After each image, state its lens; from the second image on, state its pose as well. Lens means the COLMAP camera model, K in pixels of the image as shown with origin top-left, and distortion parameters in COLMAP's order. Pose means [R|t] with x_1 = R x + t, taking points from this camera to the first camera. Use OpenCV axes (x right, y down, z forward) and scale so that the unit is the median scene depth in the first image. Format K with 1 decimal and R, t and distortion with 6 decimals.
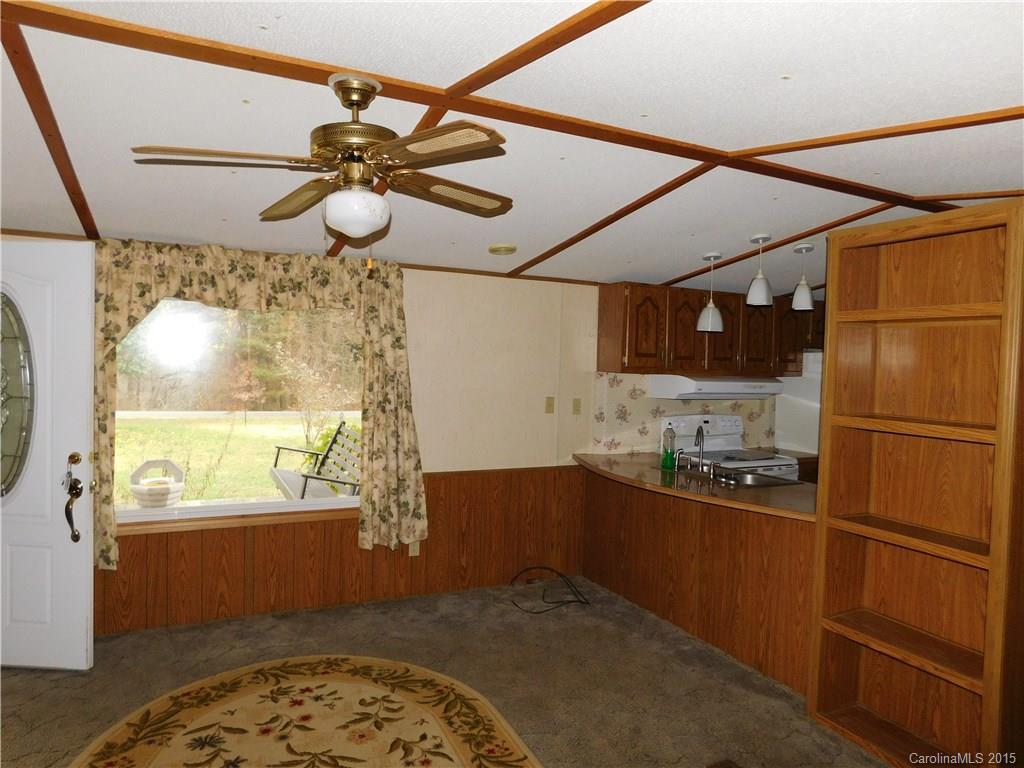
lens RADIAL K [[673.4, 0, 512.0], [0, 673.4, 384.0], [0, 0, 1]] dist [-0.002968, 0.000115]
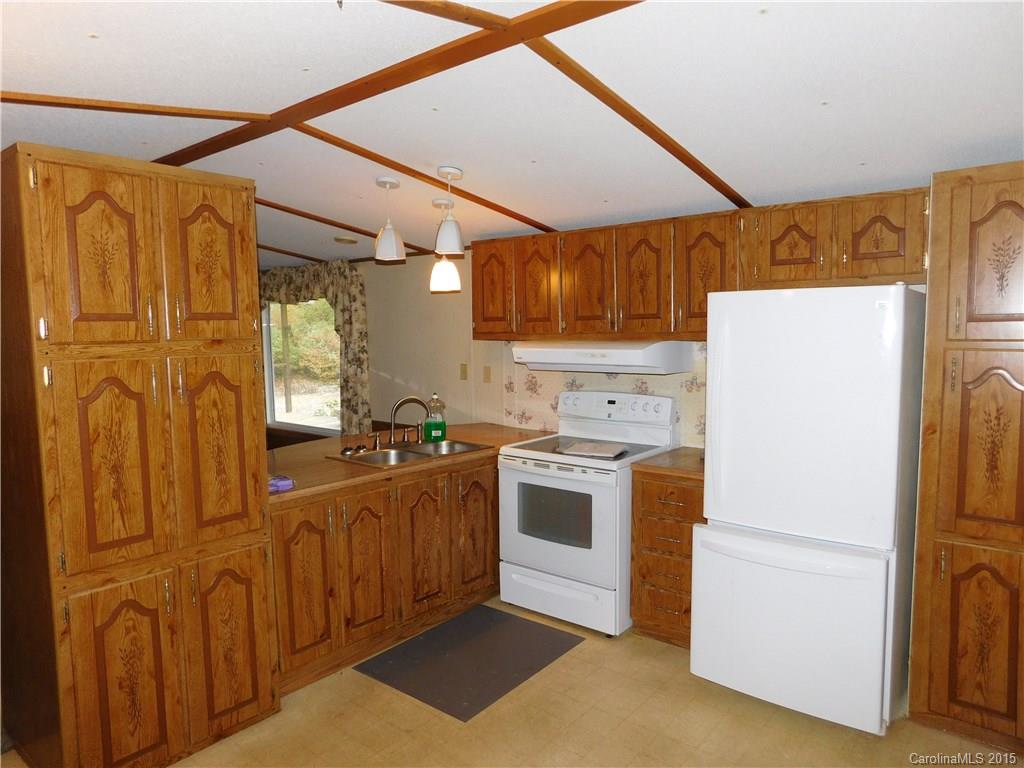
lens RADIAL K [[673.4, 0, 512.0], [0, 673.4, 384.0], [0, 0, 1]] dist [-0.002968, 0.000115]
pose [[0.405138, 0.044566, -0.913169, 1.005499], [-0.005153, 0.998907, 0.046464, 0.001893], [0.914241, -0.014118, 0.404924, 0.639993]]
